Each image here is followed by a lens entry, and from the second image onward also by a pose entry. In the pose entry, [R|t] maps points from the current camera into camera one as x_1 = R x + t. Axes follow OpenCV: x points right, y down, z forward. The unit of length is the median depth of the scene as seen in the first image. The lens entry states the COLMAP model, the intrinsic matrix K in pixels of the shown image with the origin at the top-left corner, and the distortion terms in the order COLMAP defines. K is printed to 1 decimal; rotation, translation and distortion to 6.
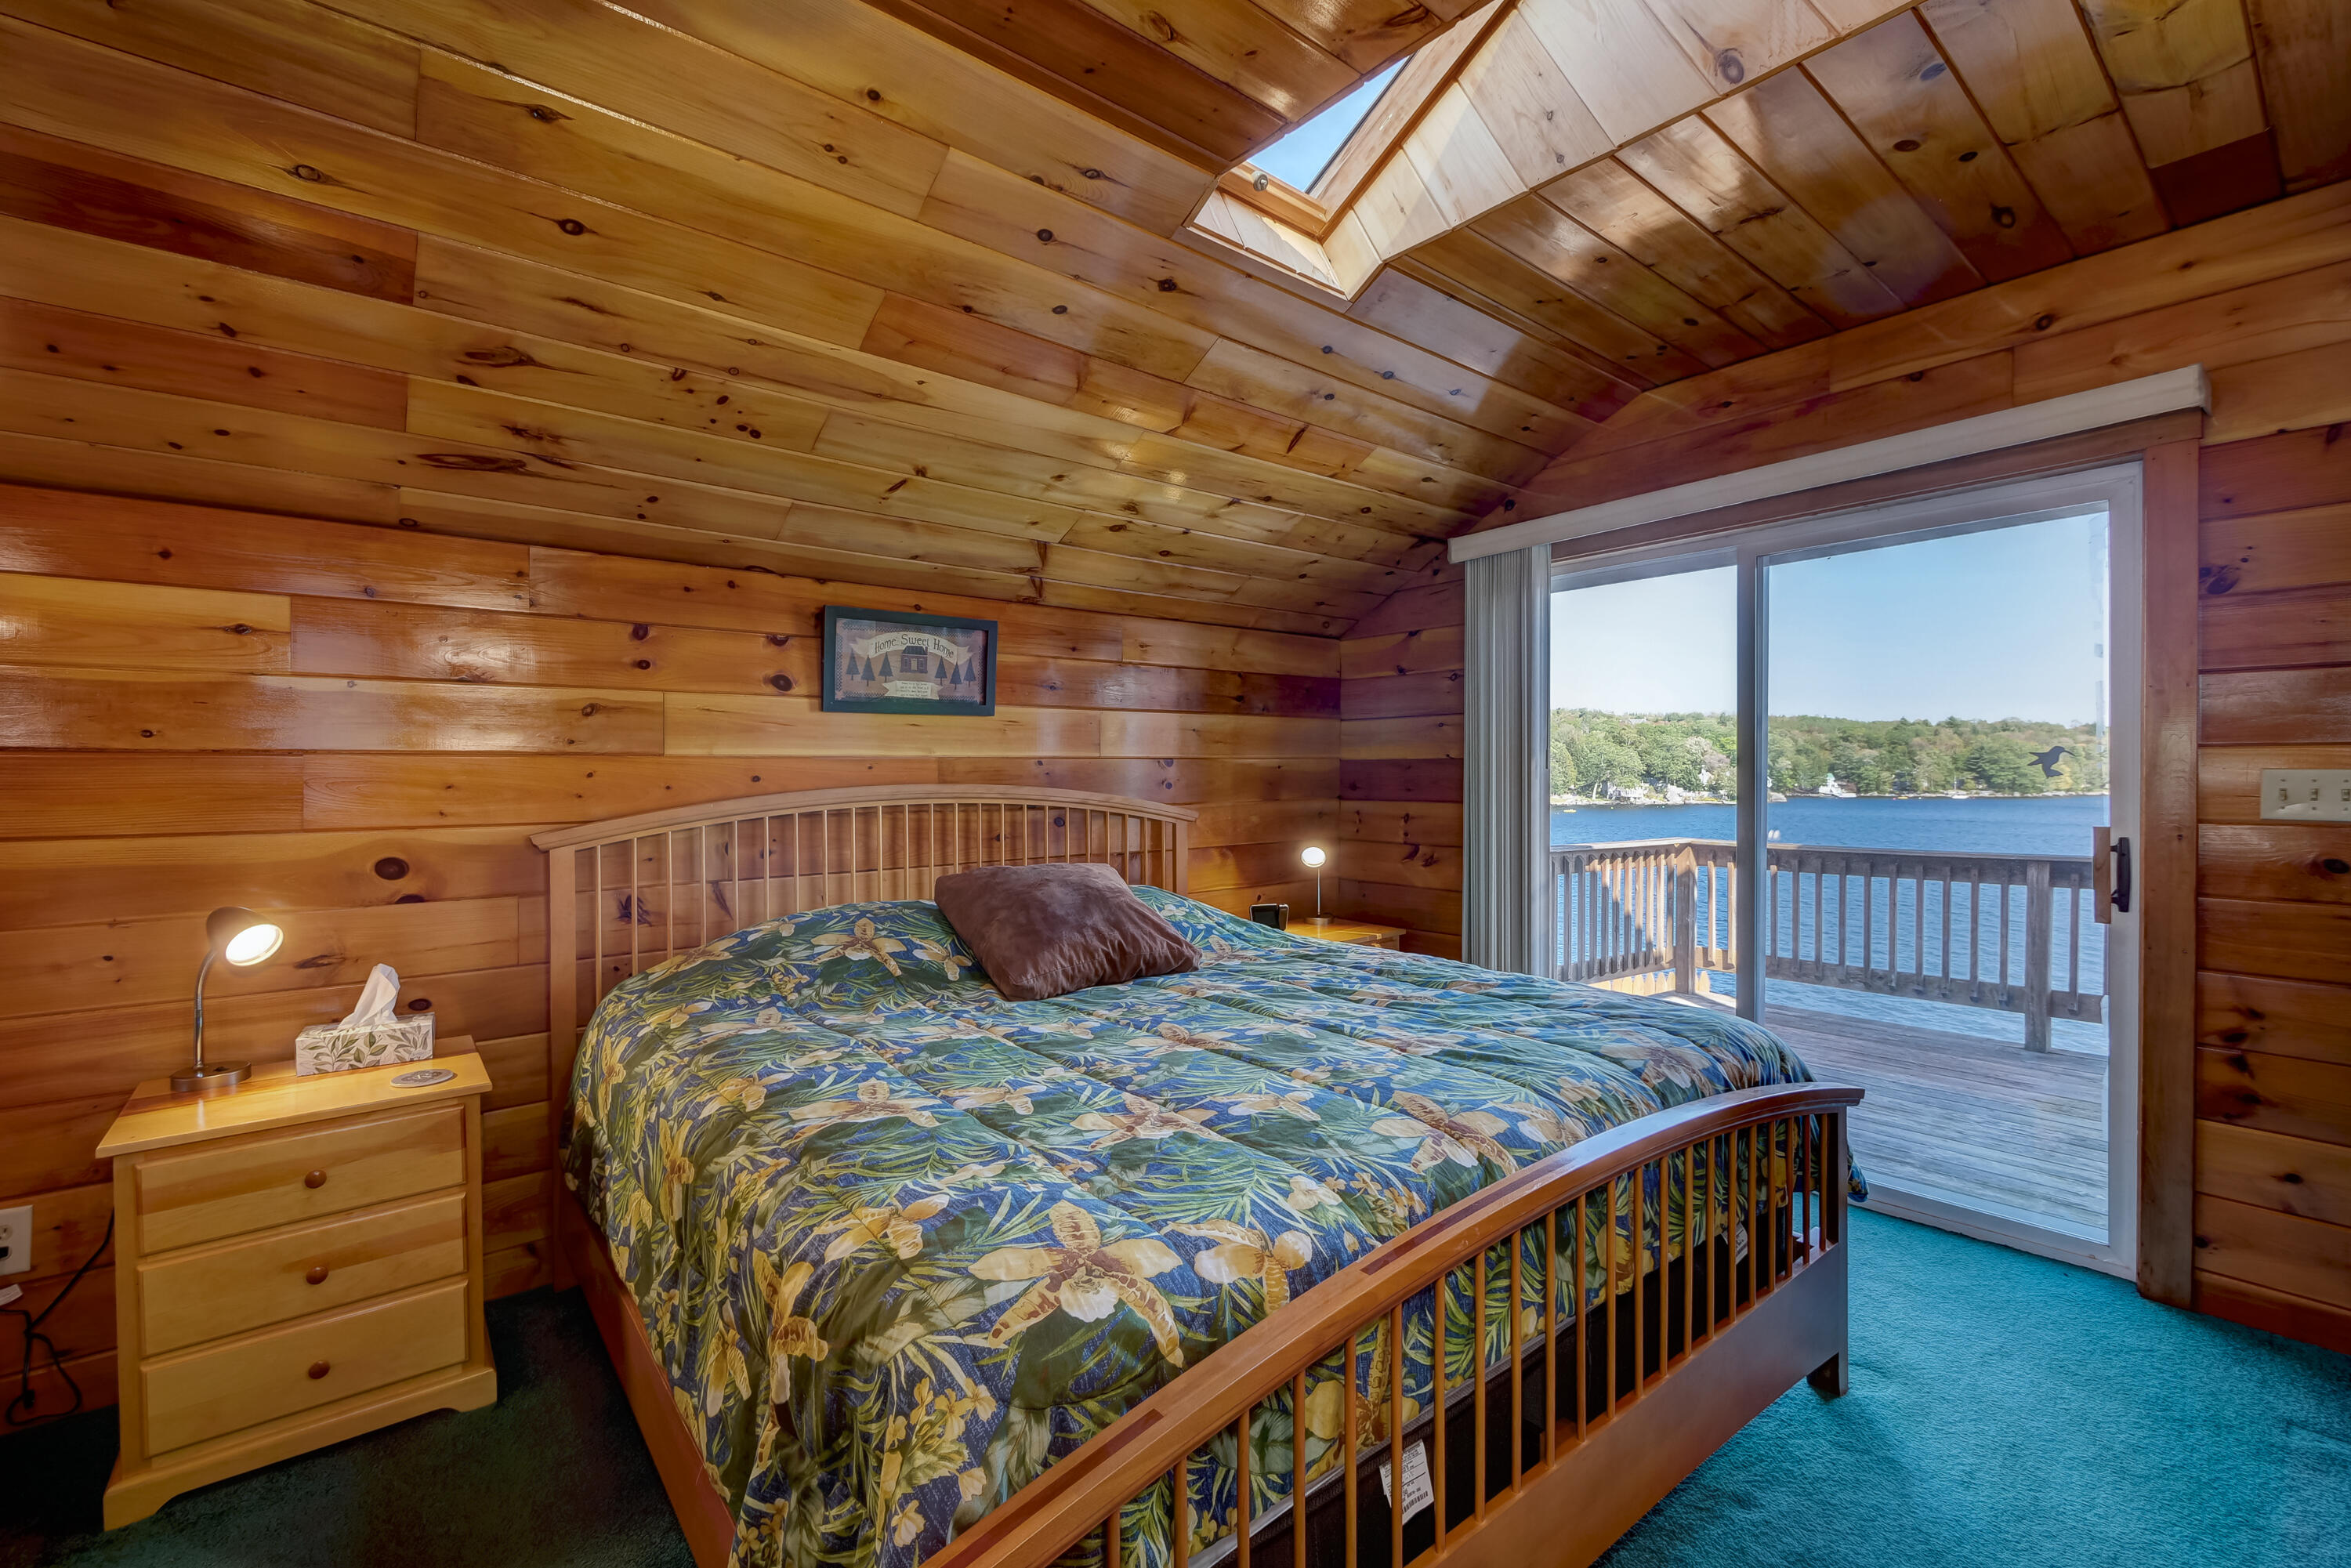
lens RADIAL K [[1016.1, 0, 1176.4], [0, 1016.1, 779.4], [0, 0, 1]] dist [-0.003073, -0.000394]
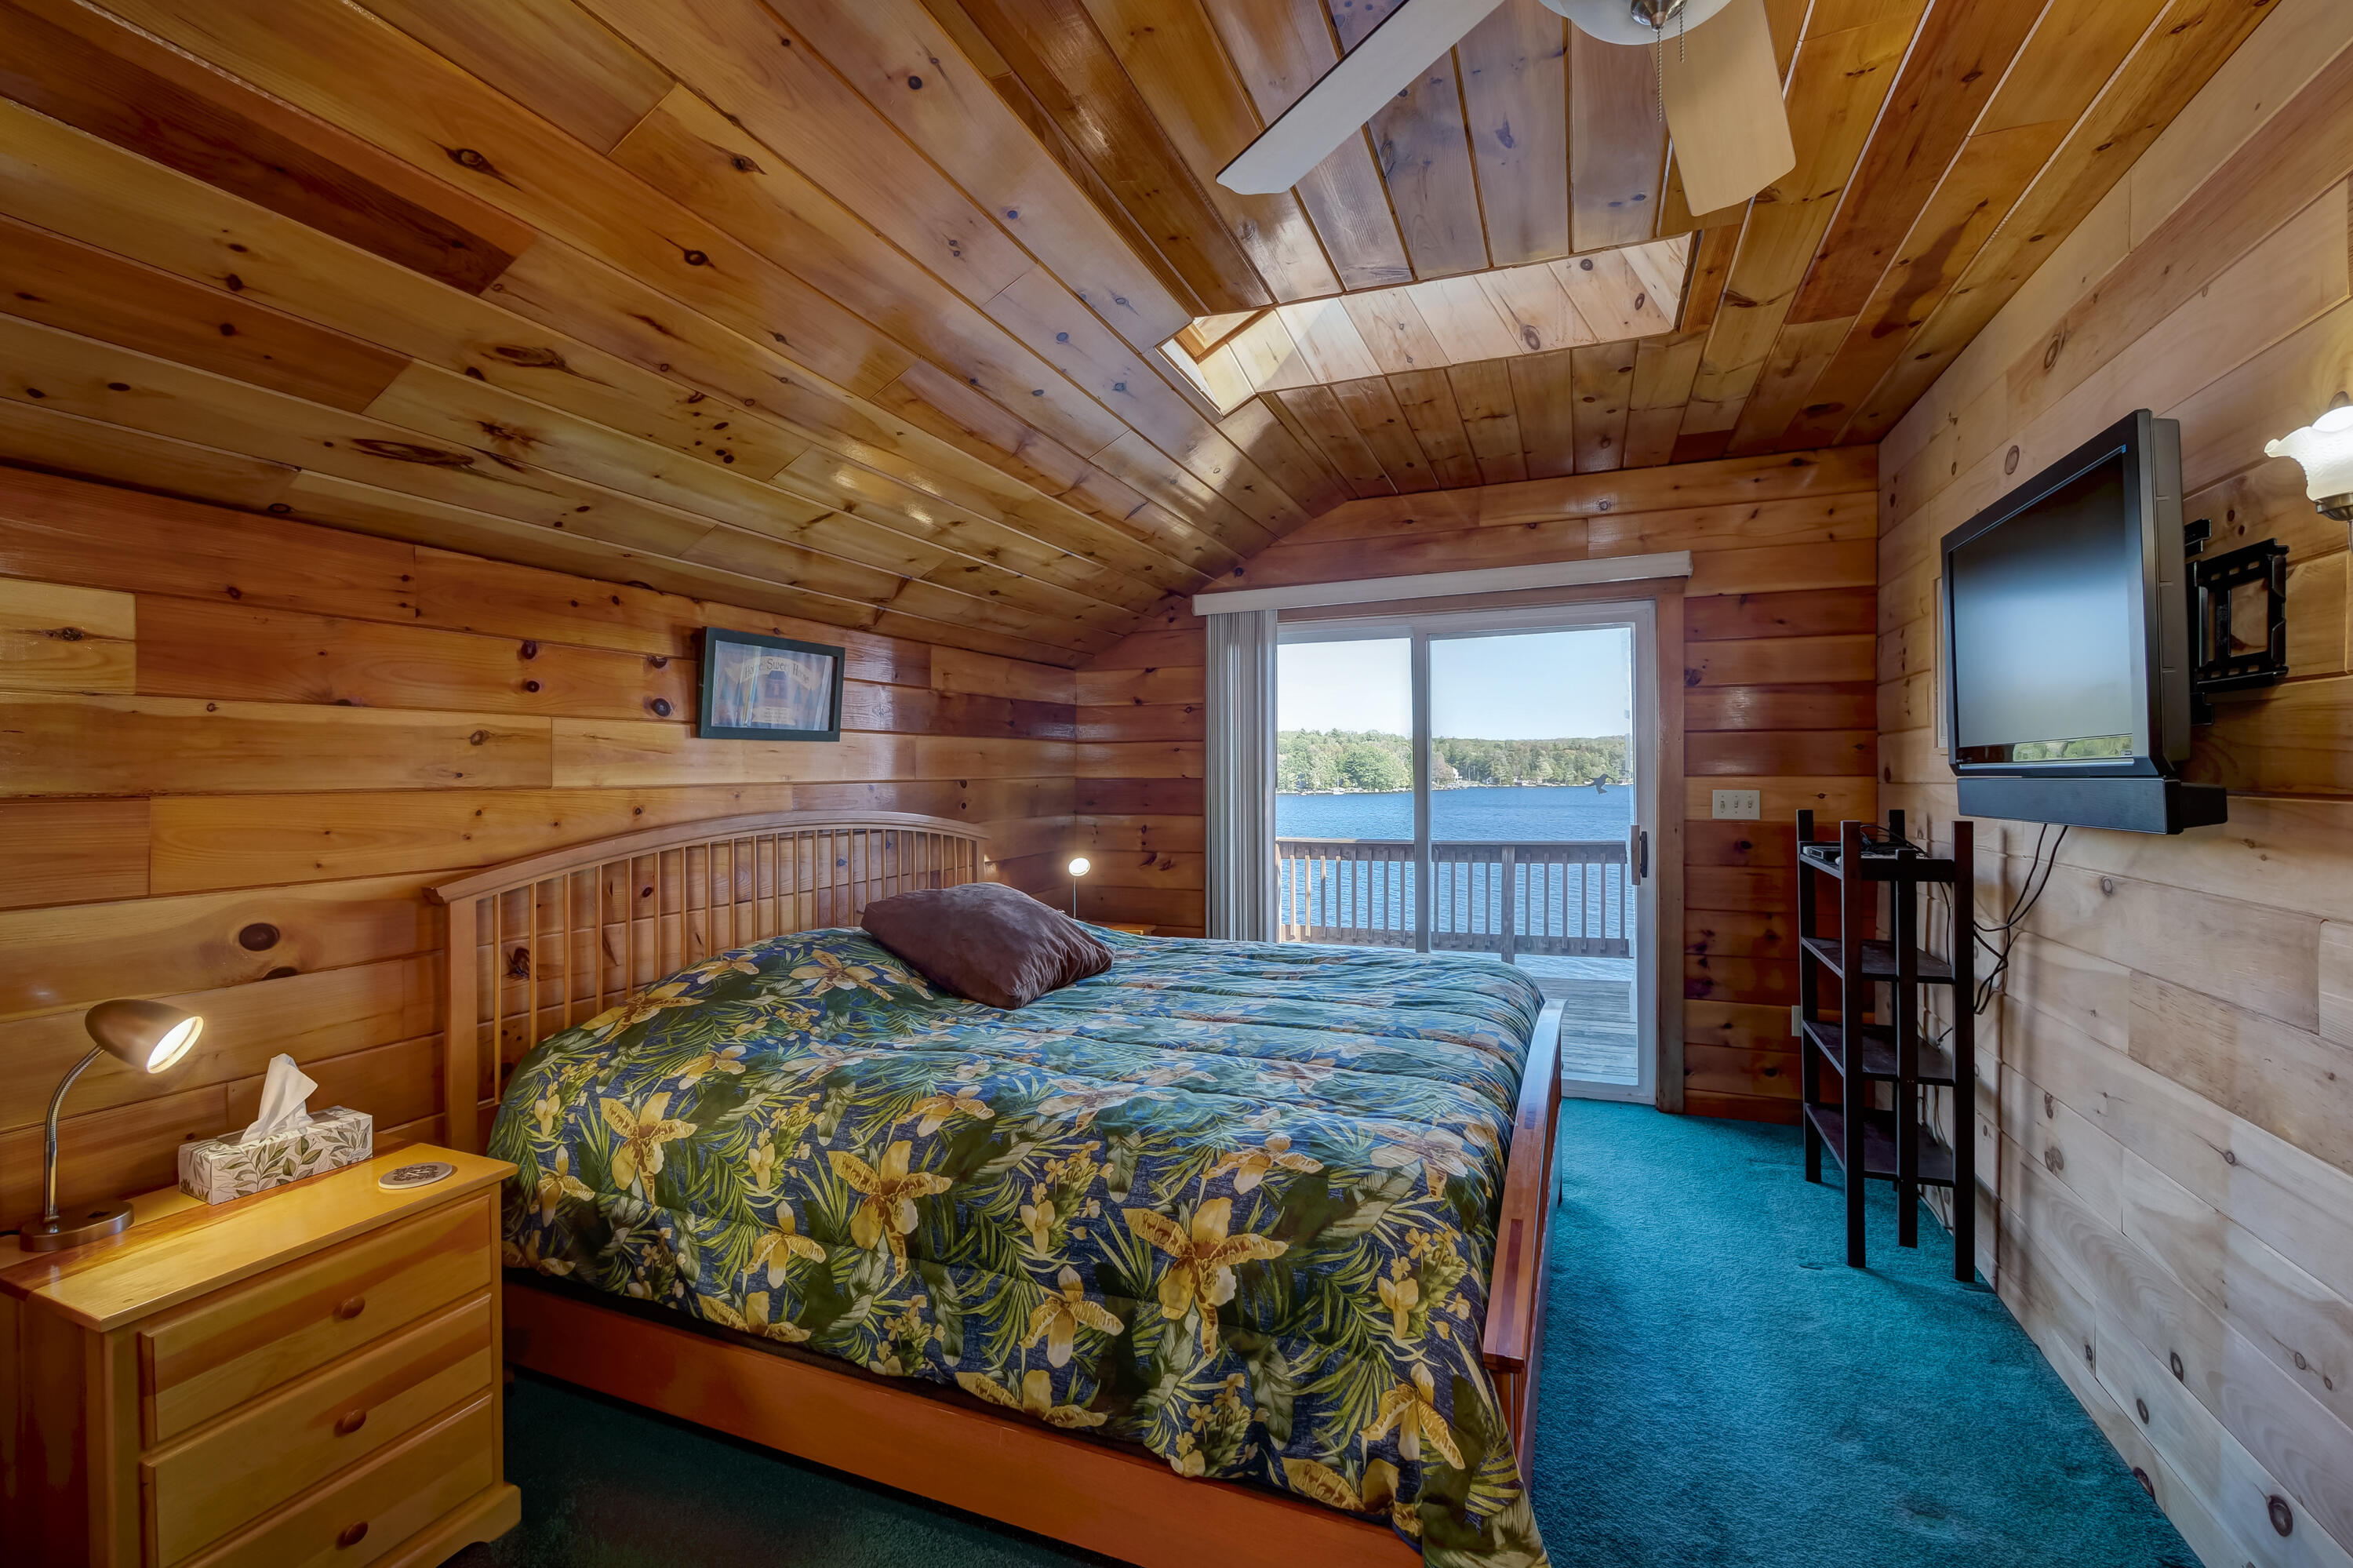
lens RADIAL K [[1019.2, 0, 1189.9], [0, 1019.2, 777.1], [0, 0, 1]] dist [-0.003516, -0.000061]
pose [[0.871042, -0.004266, 0.491189, -0.506577], [0.006353, 0.999976, -0.002580, -0.030839], [-0.491167, 0.005367, 0.871049, -0.062352]]
